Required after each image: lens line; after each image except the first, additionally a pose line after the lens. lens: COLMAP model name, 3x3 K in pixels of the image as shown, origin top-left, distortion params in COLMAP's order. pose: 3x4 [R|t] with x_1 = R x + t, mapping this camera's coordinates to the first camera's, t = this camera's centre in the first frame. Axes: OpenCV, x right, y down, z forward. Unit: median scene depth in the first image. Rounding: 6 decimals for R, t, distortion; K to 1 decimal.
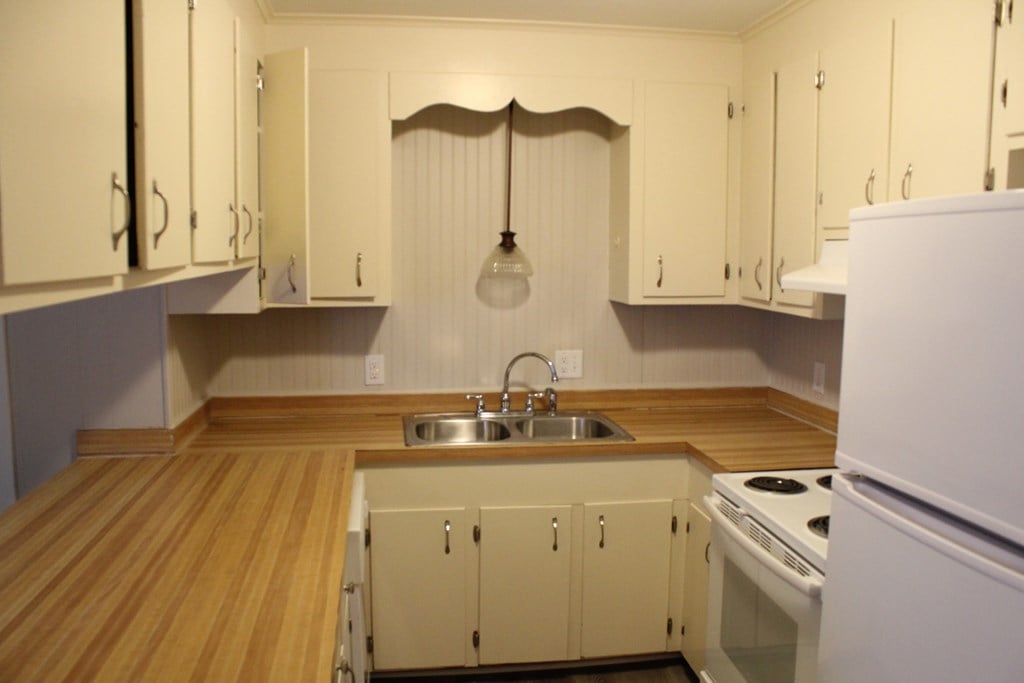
lens RADIAL K [[849.5, 0, 514.3], [0, 849.5, 348.4], [0, 0, 1]] dist [-0.148908, 0.113788]
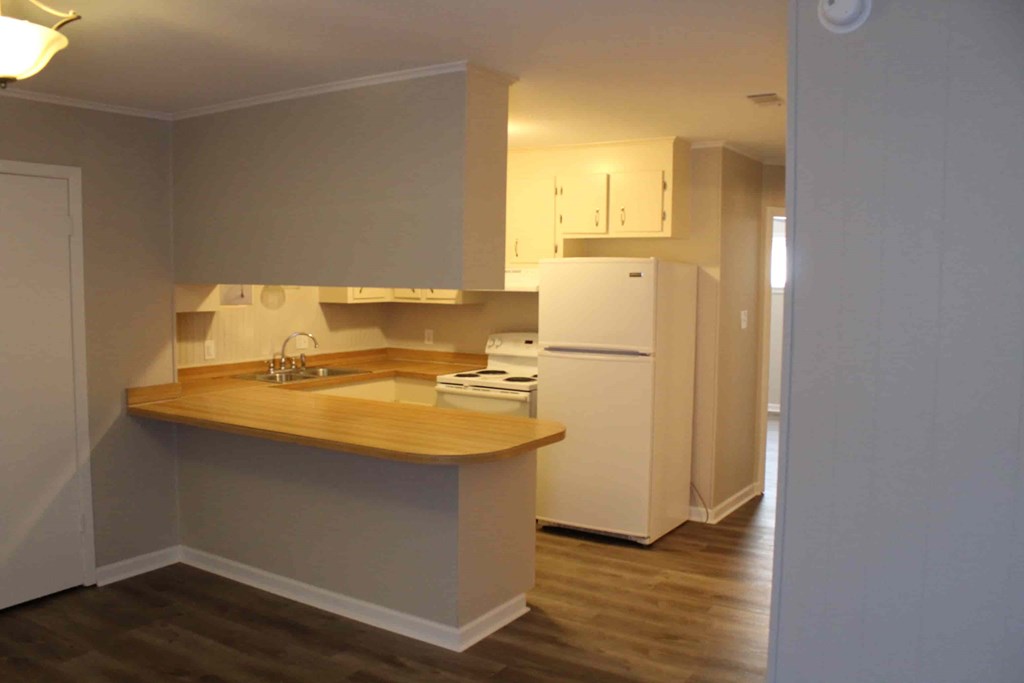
lens RADIAL K [[849.5, 0, 514.7], [0, 849.5, 343.2], [0, 0, 1]] dist [-0.148908, 0.113788]
pose [[0.669973, -0.061580, 0.739827, -1.088727], [0.084732, 0.996384, 0.006203, 0.059672], [-0.737534, 0.058531, 0.672769, -0.546677]]
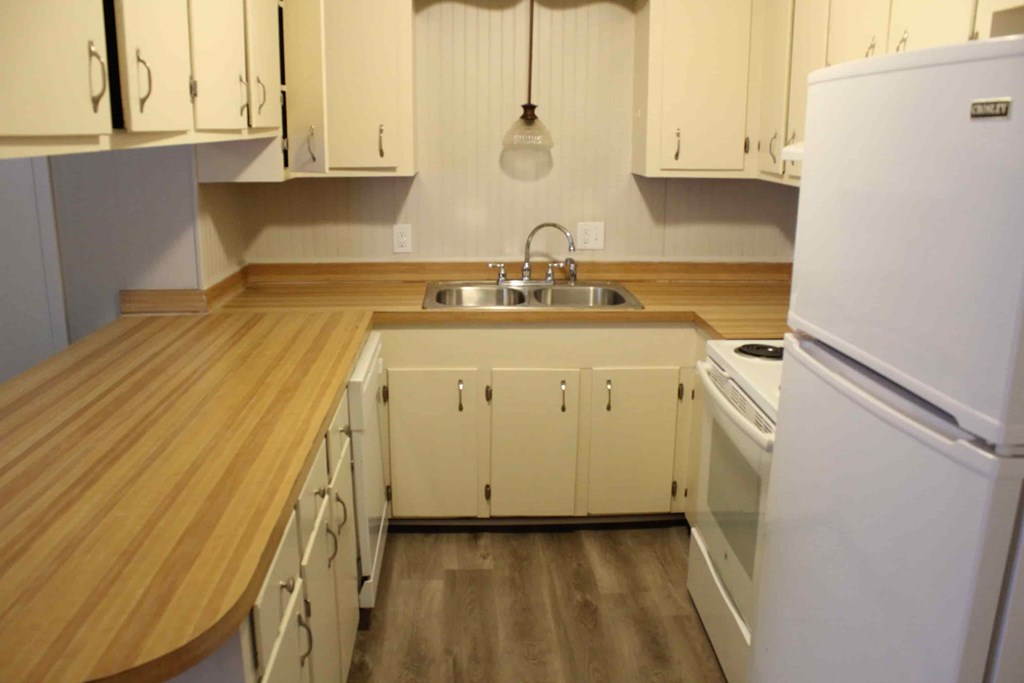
lens RADIAL K [[849.5, 0, 516.3], [0, 849.5, 339.9], [0, 0, 1]] dist [-0.148908, 0.113788]
pose [[0.995665, 0.023499, -0.089991, 0.084164], [-0.011985, 0.991906, 0.126409, 0.018131], [0.092233, -0.124782, 0.987888, -0.040069]]
